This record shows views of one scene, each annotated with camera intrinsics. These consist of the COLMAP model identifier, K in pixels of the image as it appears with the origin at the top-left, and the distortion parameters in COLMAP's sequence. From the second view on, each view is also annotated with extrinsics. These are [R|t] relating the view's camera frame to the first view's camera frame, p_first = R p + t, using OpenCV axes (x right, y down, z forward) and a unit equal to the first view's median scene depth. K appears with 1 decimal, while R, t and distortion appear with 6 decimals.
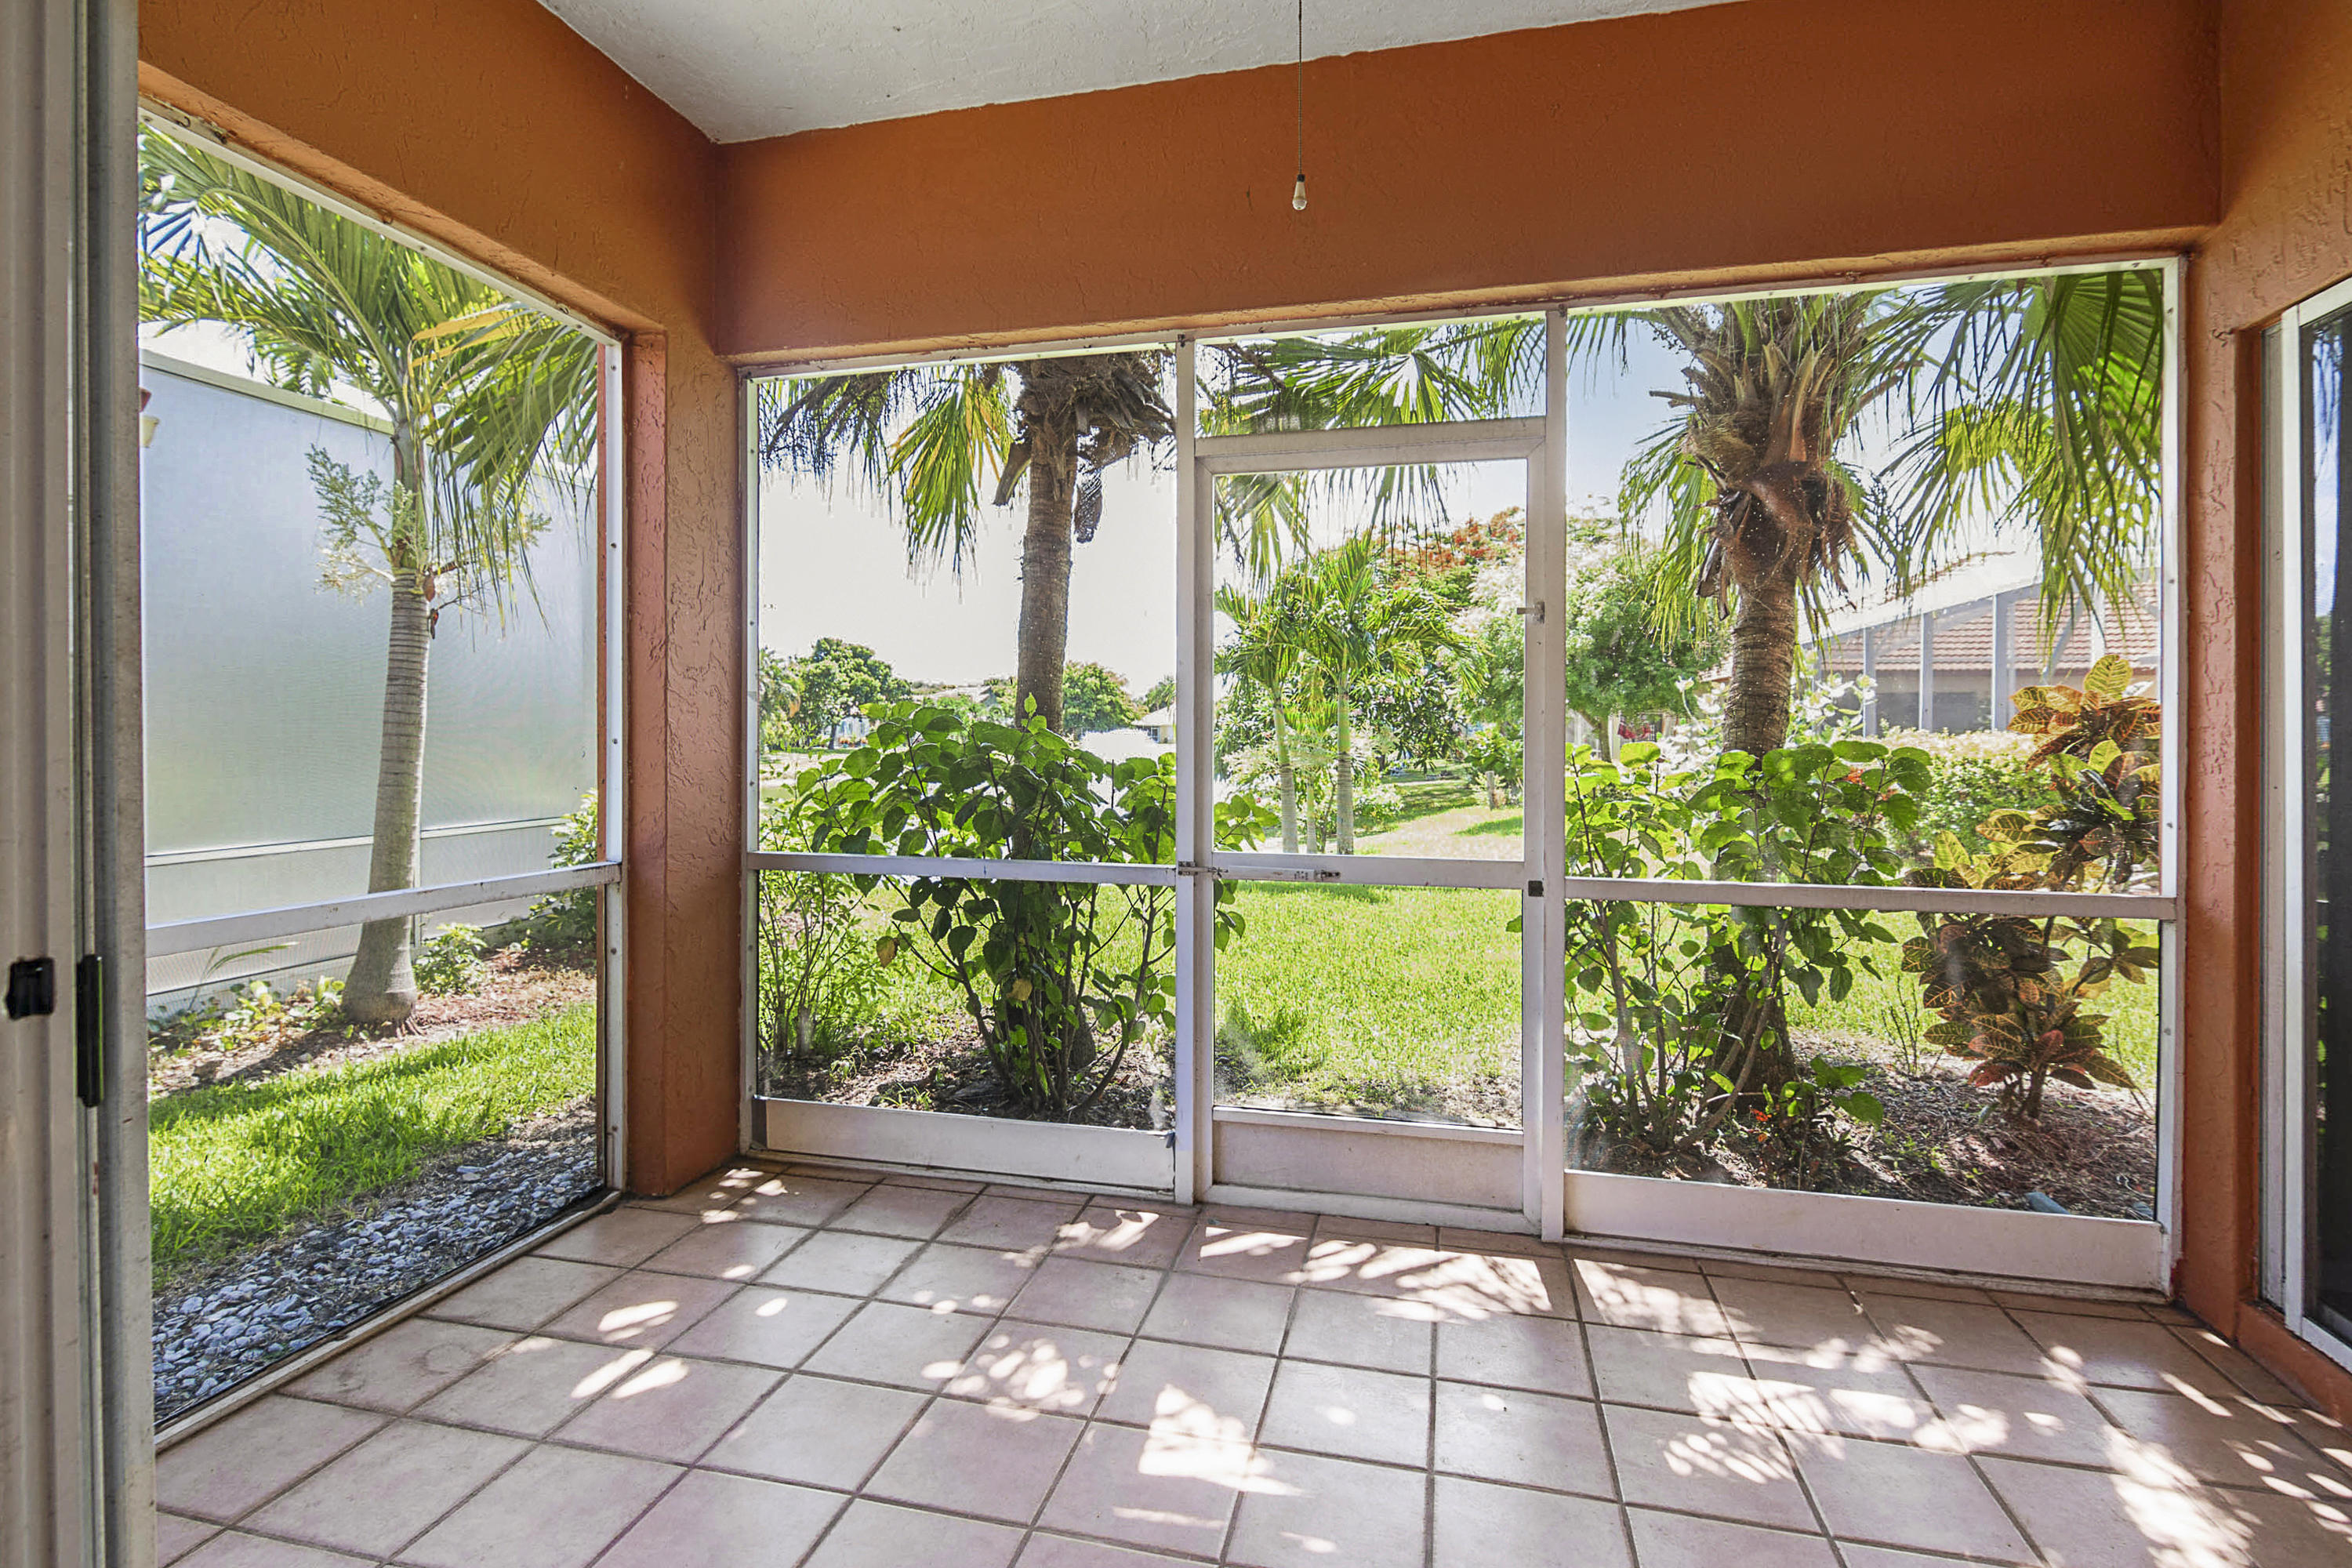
lens RADIAL K [[1134.3, 0, 1181.8], [0, 1134.3, 736.0], [0, 0, 1]] dist [-0.011135, 0.002492]
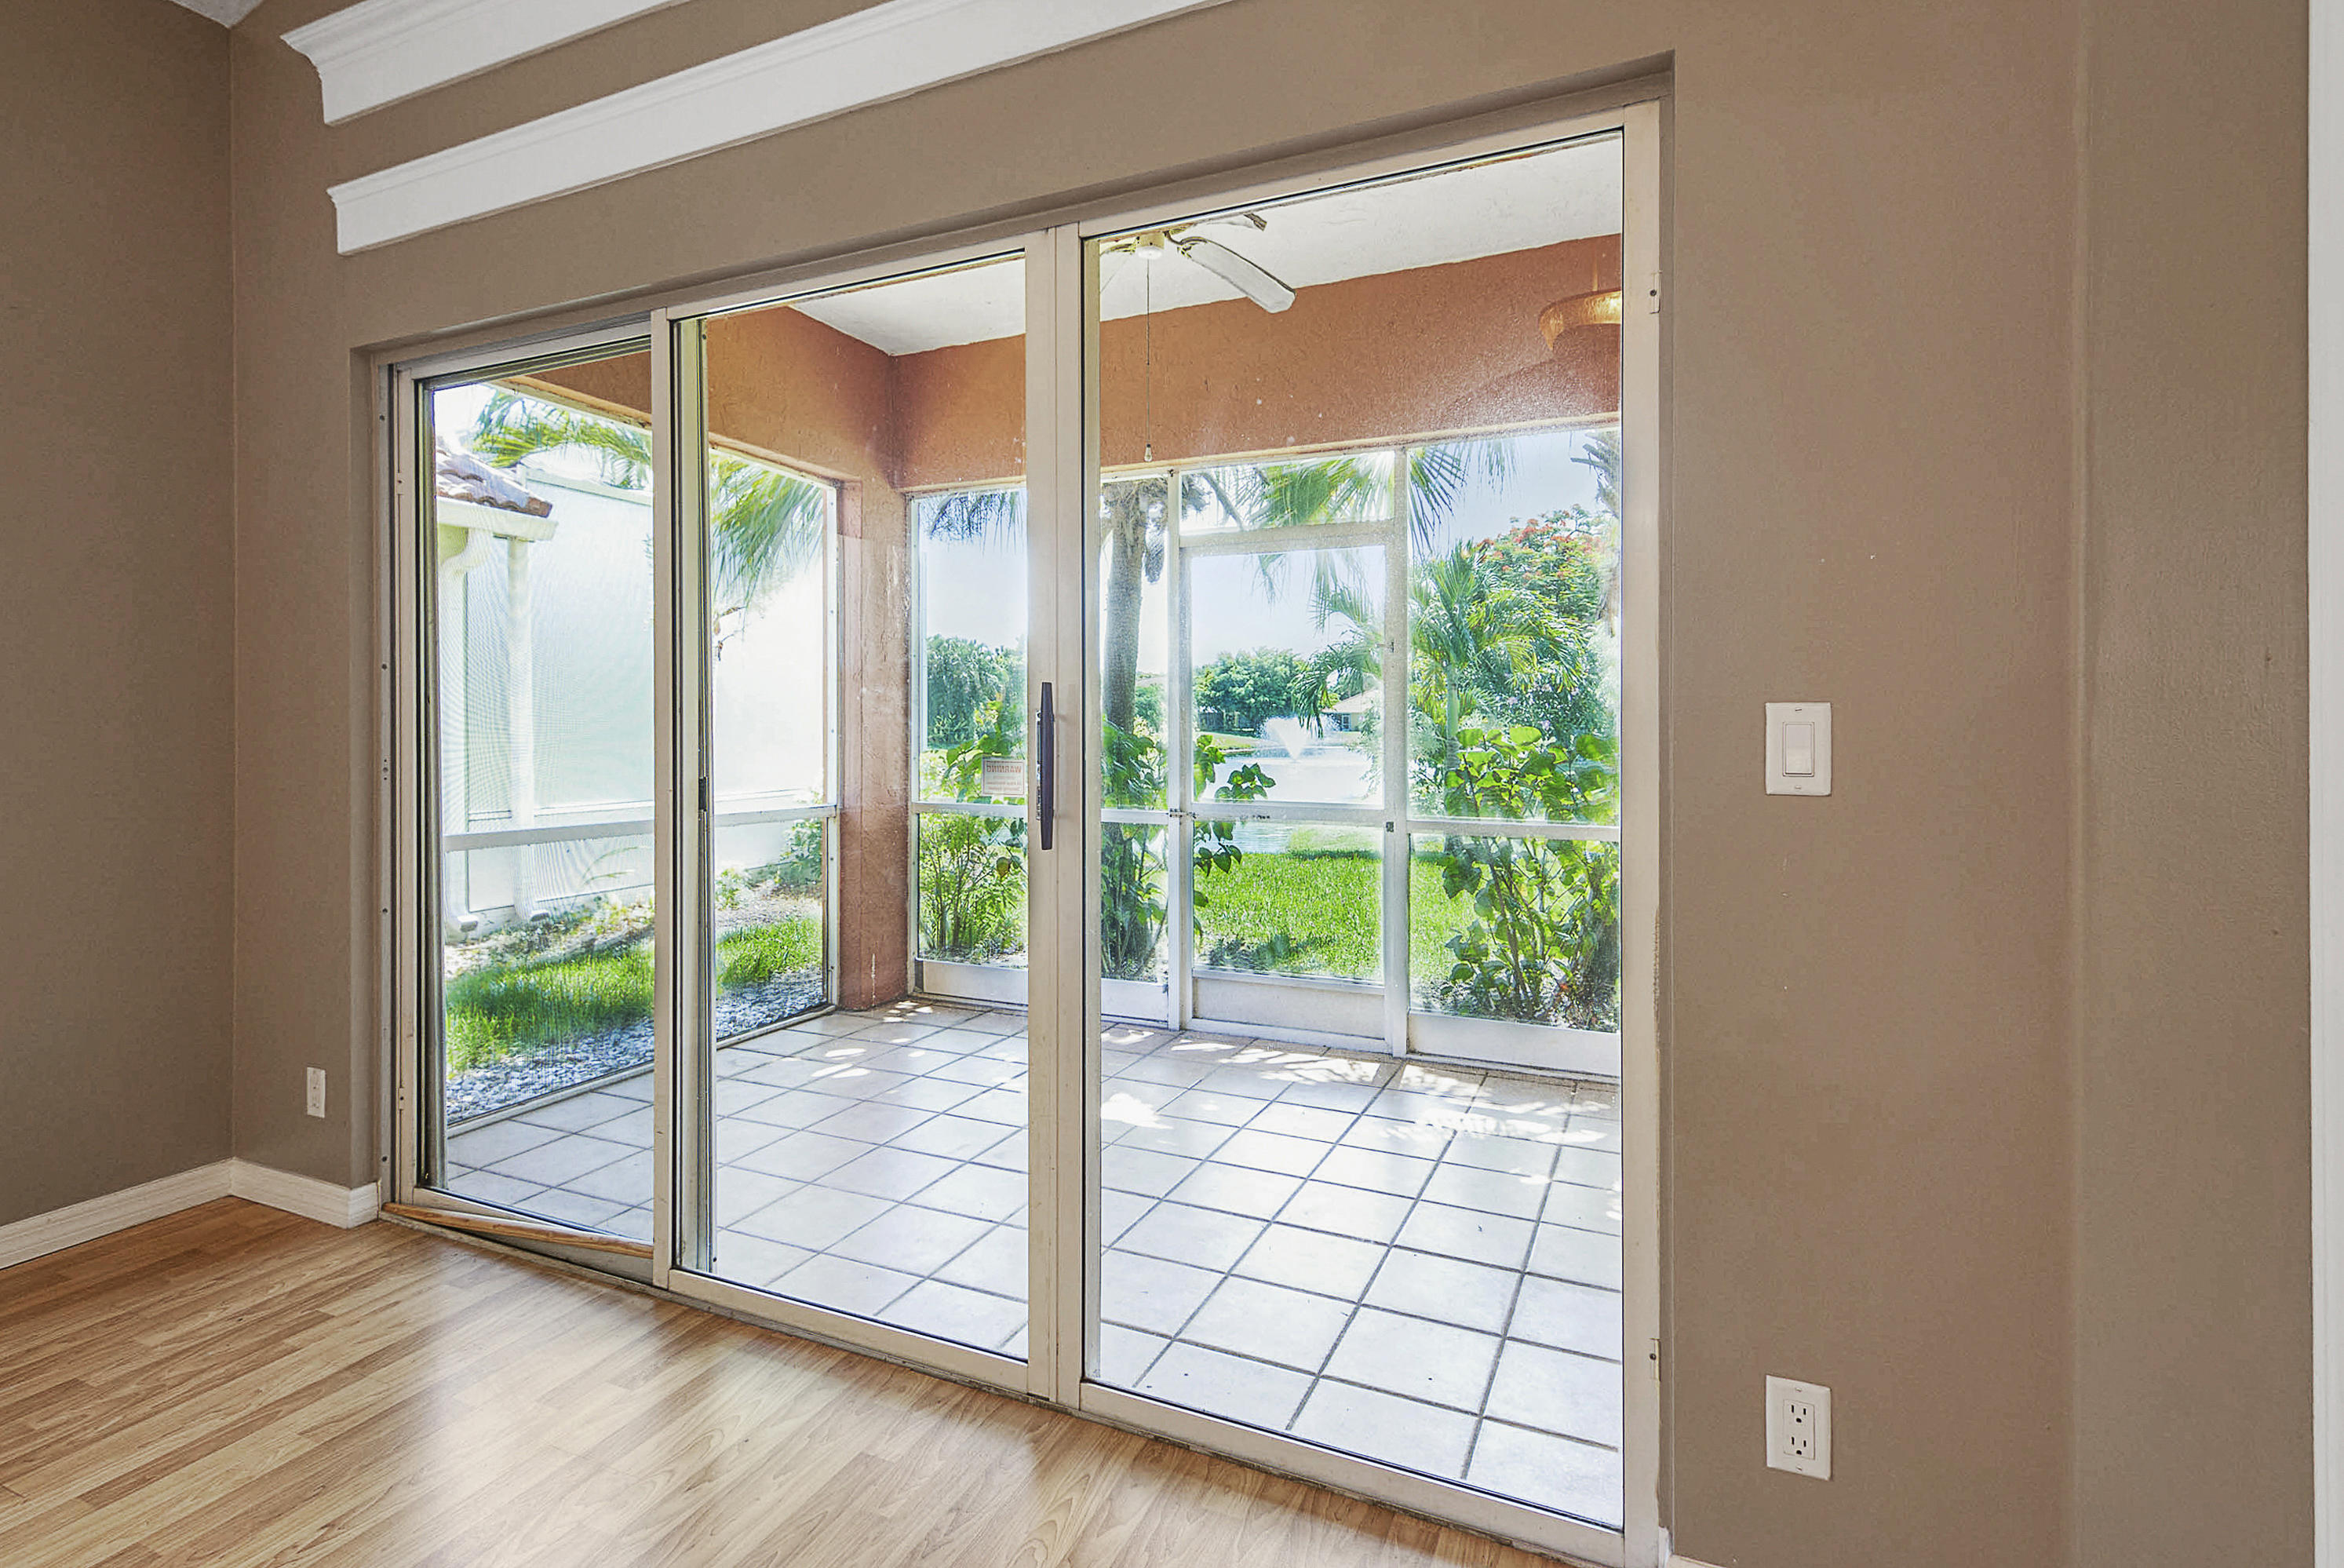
lens RADIAL K [[1130.5, 0, 1172.9], [0, 1130.5, 719.0], [0, 0, 1]] dist [-0.011135, 0.002492]
pose [[0.983161, -0.003251, -0.182710, 0.228667], [0.002581, 0.999989, -0.003905, -0.002051], [0.182721, 0.003367, 0.983159, -0.419200]]
